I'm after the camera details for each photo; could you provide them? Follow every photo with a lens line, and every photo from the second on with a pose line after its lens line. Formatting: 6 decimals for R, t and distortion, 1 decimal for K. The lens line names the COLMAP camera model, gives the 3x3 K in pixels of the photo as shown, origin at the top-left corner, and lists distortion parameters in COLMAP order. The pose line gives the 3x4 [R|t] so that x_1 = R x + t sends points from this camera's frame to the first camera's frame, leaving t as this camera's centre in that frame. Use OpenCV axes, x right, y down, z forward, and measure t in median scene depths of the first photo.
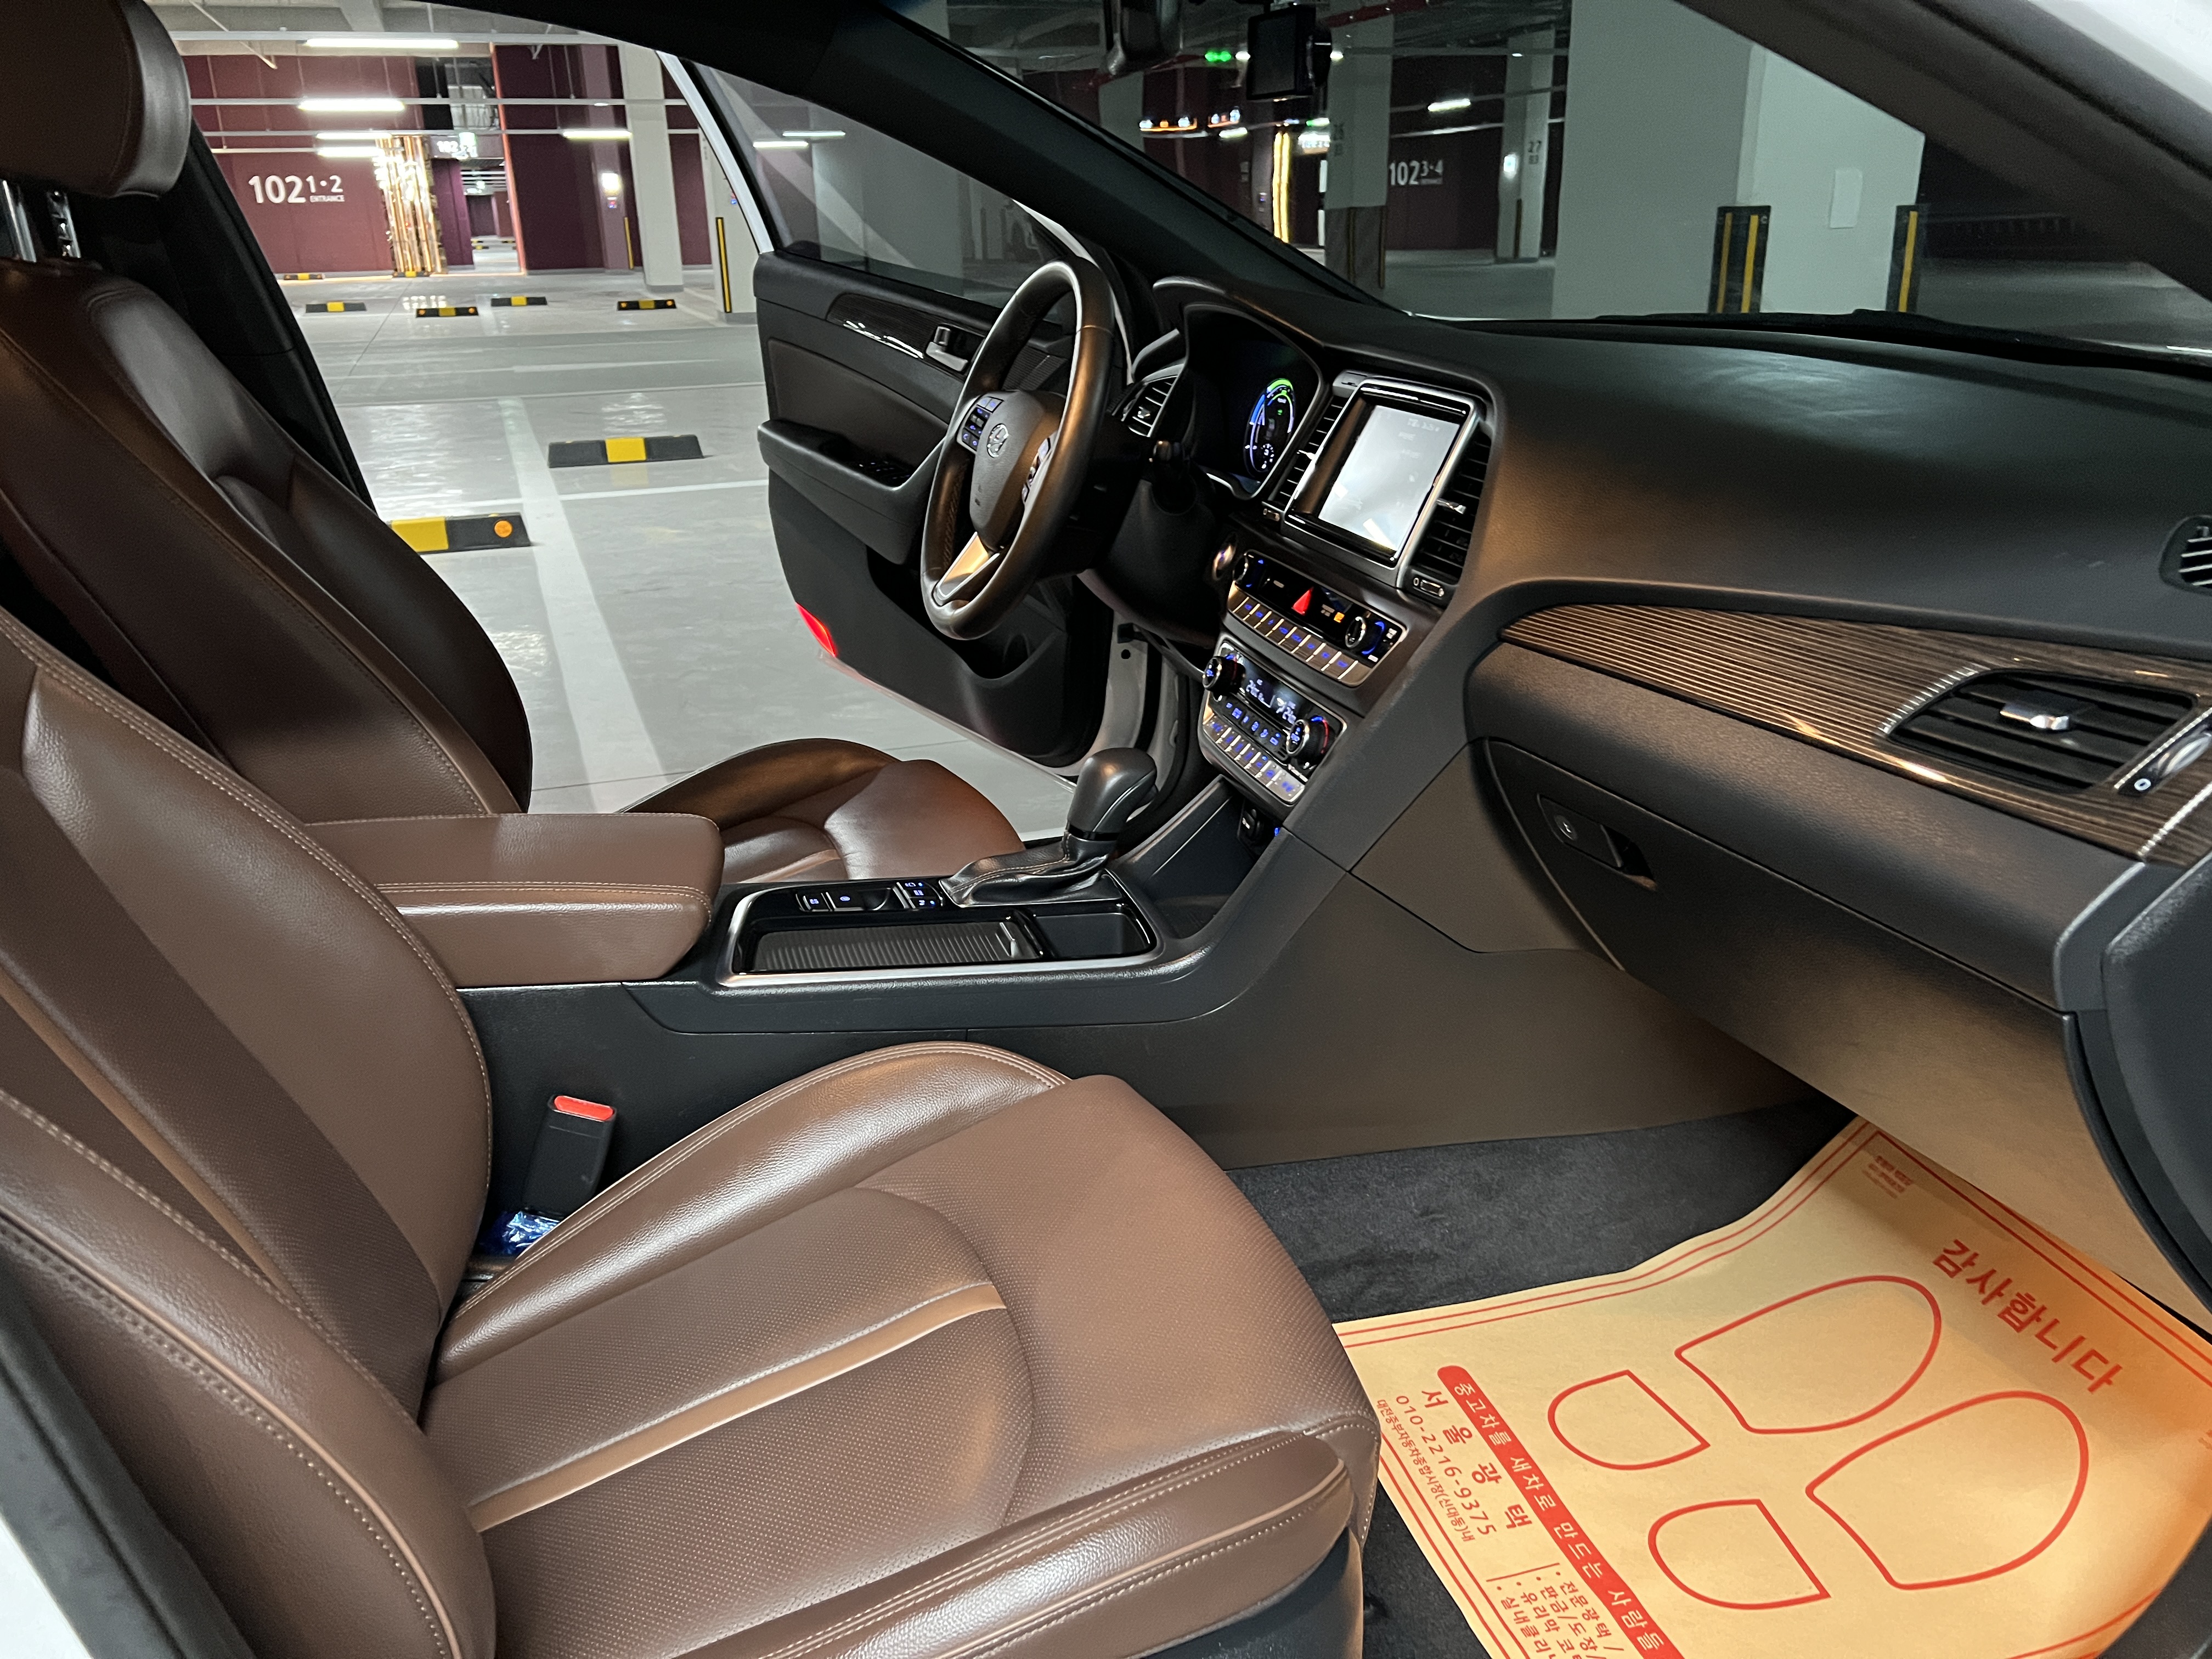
lens RADIAL K [[1688.2, 0, 1060.9], [0, 1688.2, 813.7], [0, 0, 1]] dist [0.059599, -0.068913]
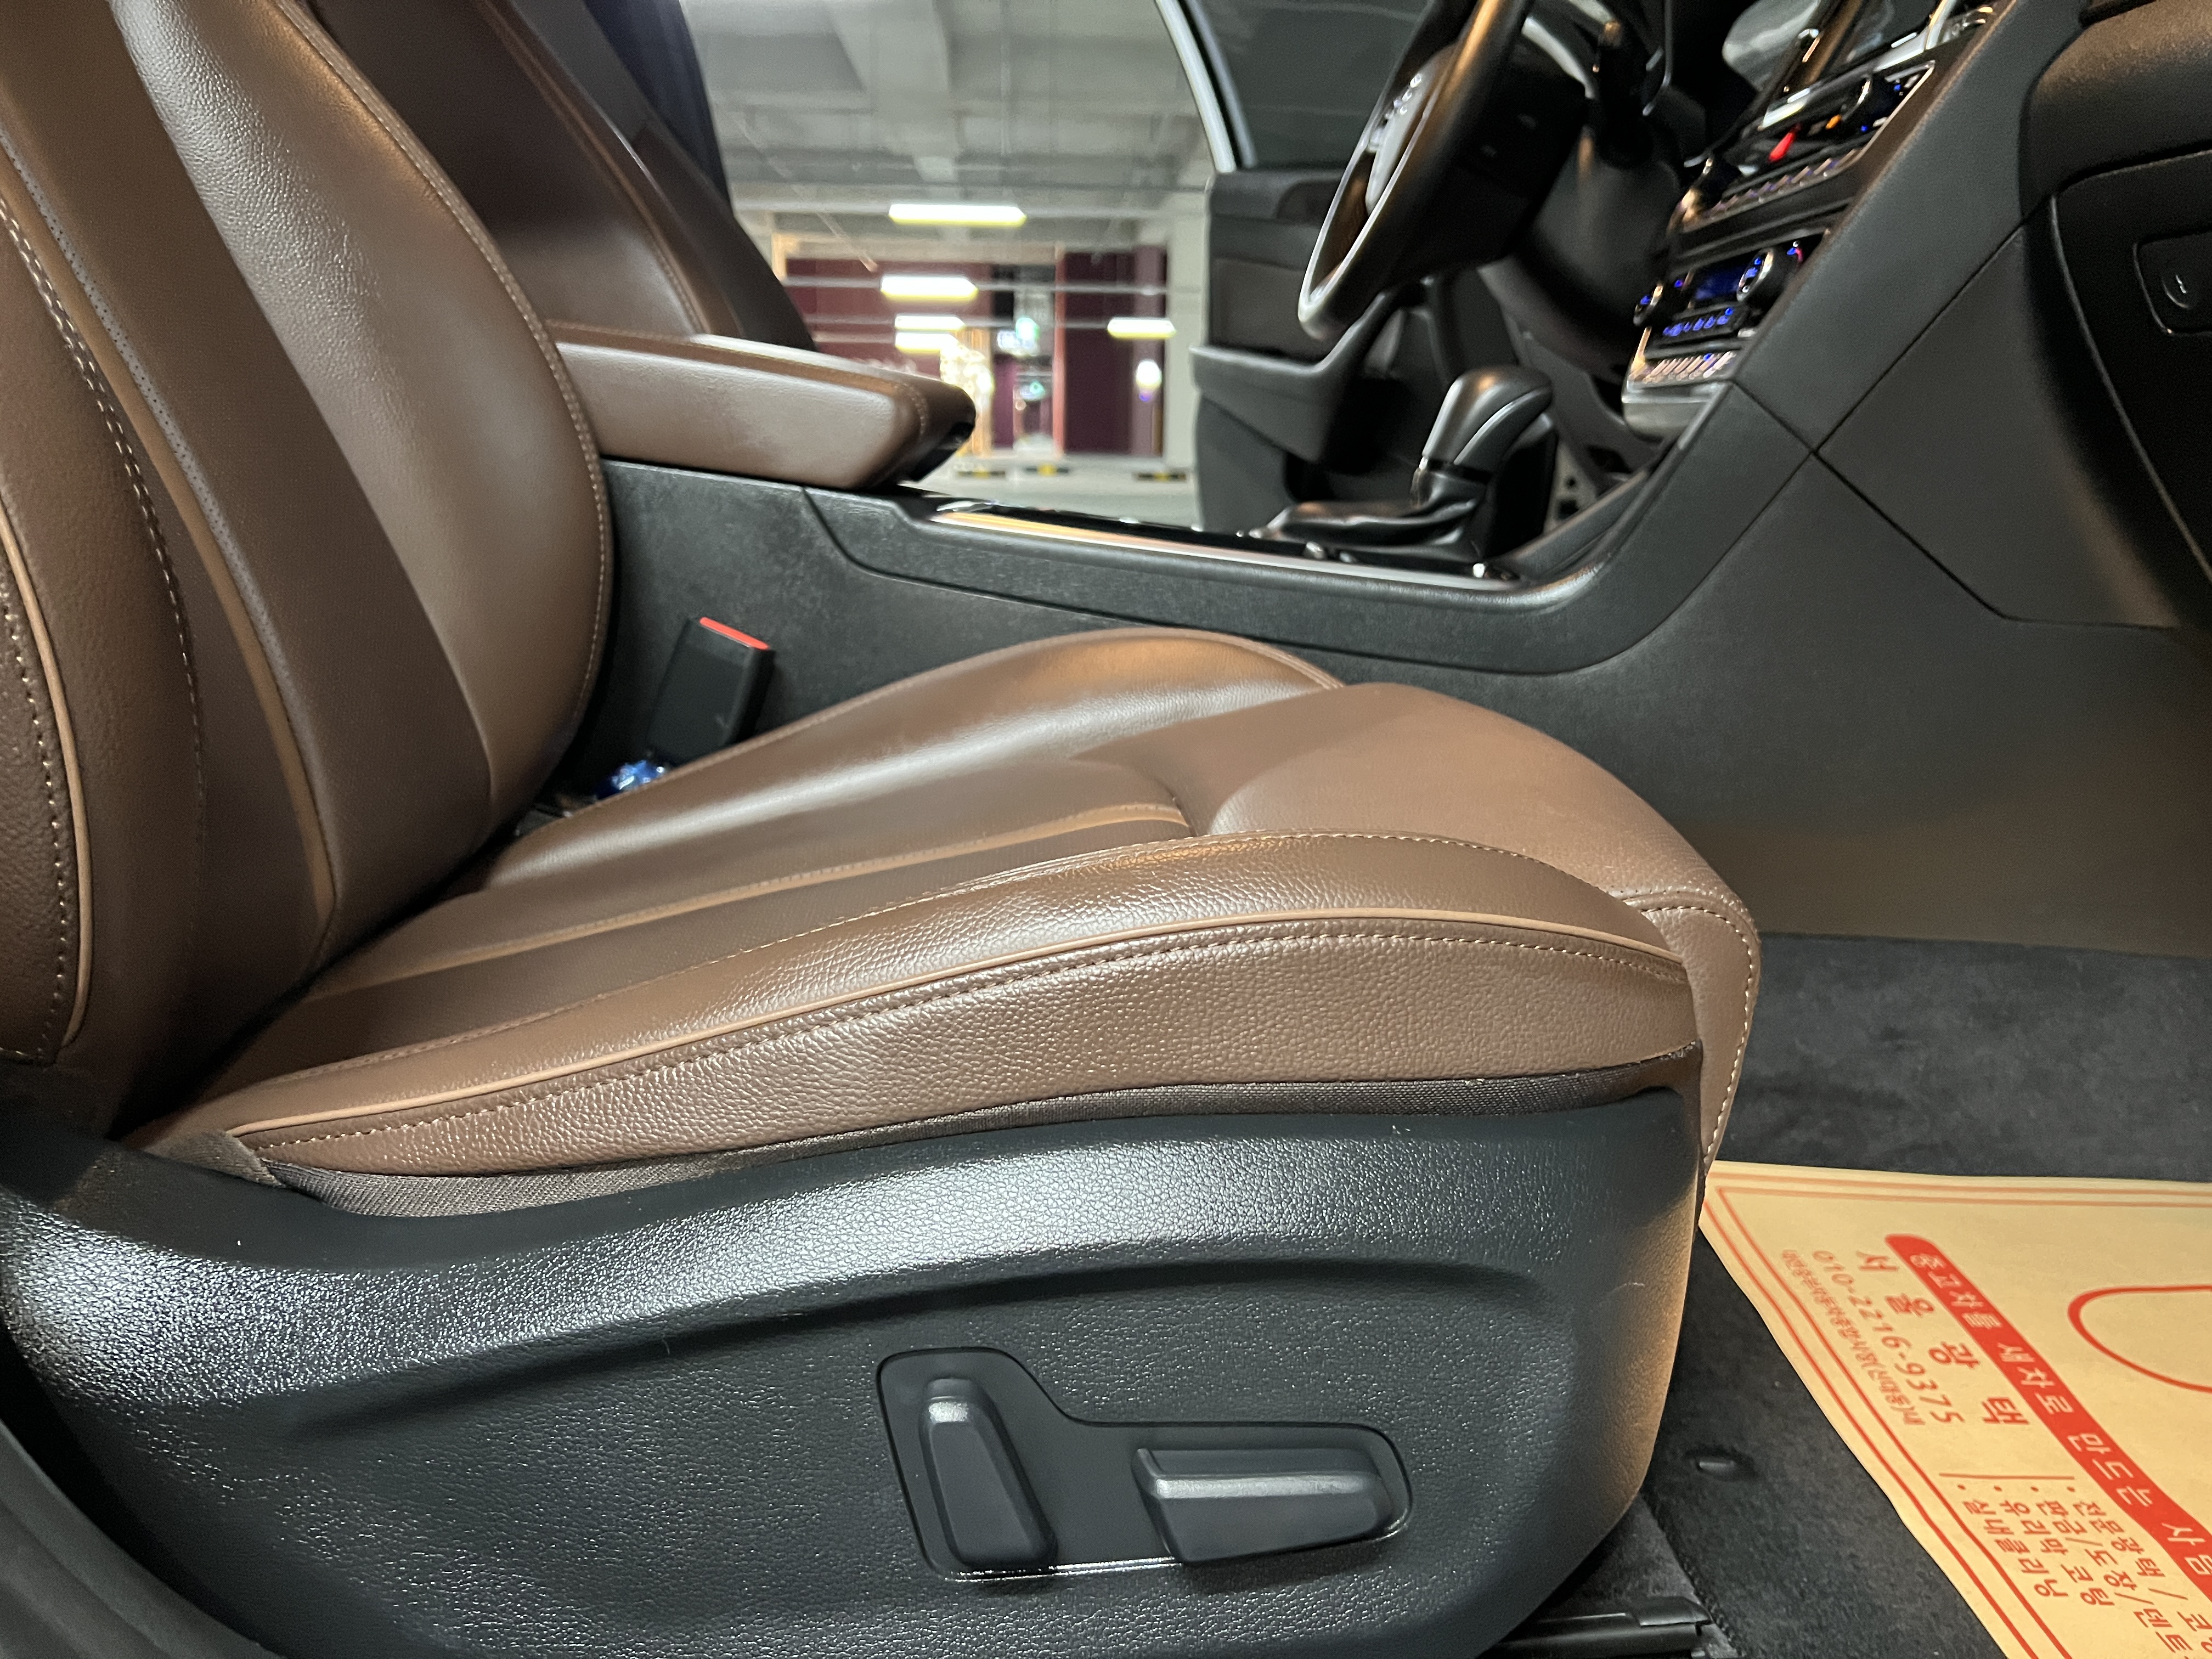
lens RADIAL K [[1688.2, 0, 1108.6], [0, 1688.2, 812.5], [0, 0, 1]] dist [0.059599, -0.068913]
pose [[0.962050, 0.108793, -0.250249, 0.083718], [-0.140594, 0.983611, -0.112880, 0.297397], [0.233867, 0.143779, 0.961579, 0.285807]]
